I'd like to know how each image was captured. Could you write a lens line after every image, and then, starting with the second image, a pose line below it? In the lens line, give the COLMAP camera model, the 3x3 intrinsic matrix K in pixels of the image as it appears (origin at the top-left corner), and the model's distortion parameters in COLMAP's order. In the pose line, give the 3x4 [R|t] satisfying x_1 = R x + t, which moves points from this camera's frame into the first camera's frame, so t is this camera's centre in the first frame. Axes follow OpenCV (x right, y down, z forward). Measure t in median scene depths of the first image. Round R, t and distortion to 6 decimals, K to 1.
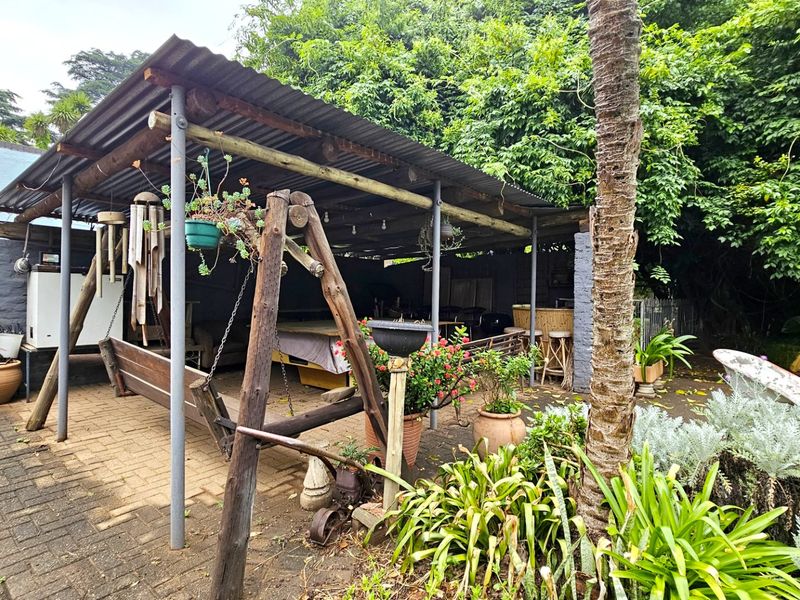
lens RADIAL K [[441.8, 0, 397.5], [0, 441.8, 302.3], [0, 0, 1]] dist [-0.014335, -0.000762]
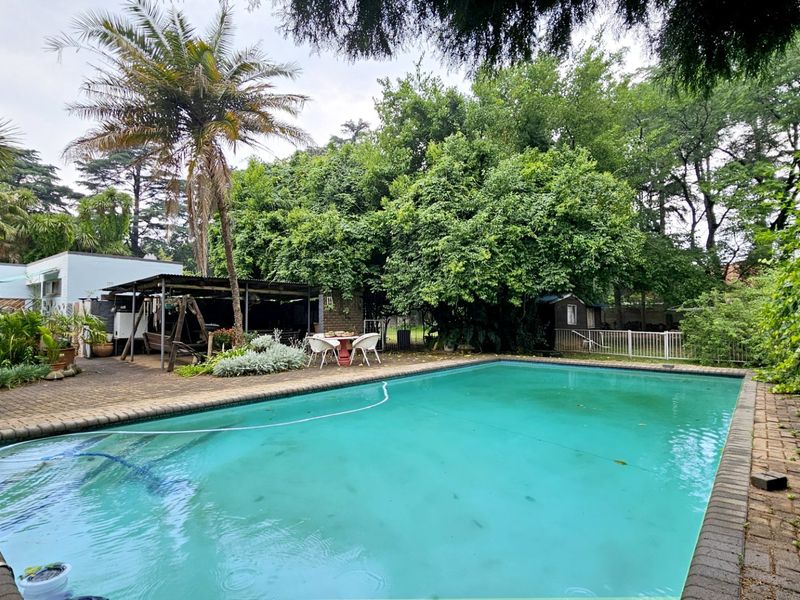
lens RADIAL K [[441.8, 0, 397.5], [0, 441.8, 302.3], [0, 0, 1]] dist [-0.014335, -0.000762]
pose [[0.999901, -0.011376, -0.008311, 1.180286], [0.010861, 0.998166, -0.059553, 0.064837], [0.008974, 0.059457, 0.998191, -2.127129]]
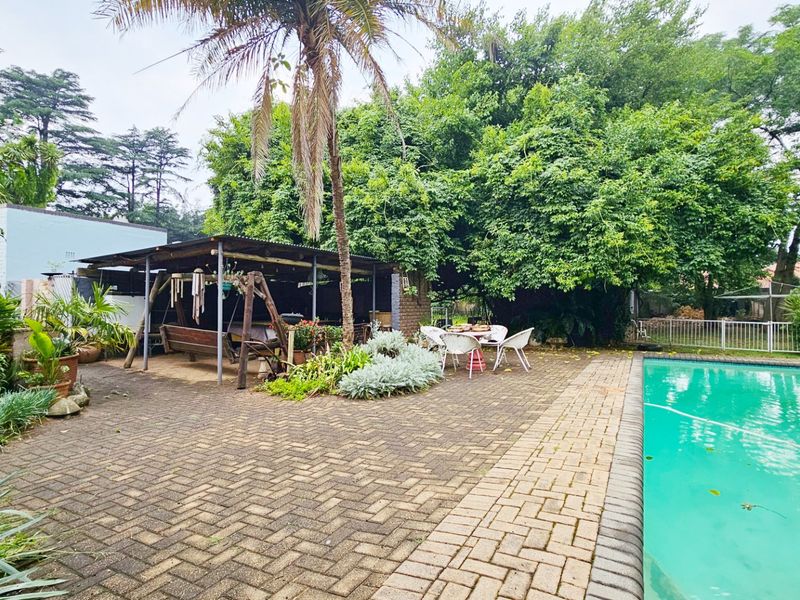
lens RADIAL K [[441.8, 0, 397.5], [0, 441.8, 302.3], [0, 0, 1]] dist [-0.014335, -0.000762]
pose [[0.985942, -0.005929, 0.166984, 0.127358], [0.010221, 0.999639, -0.024856, 0.026781], [-0.166776, 0.026213, 0.985646, -1.277846]]
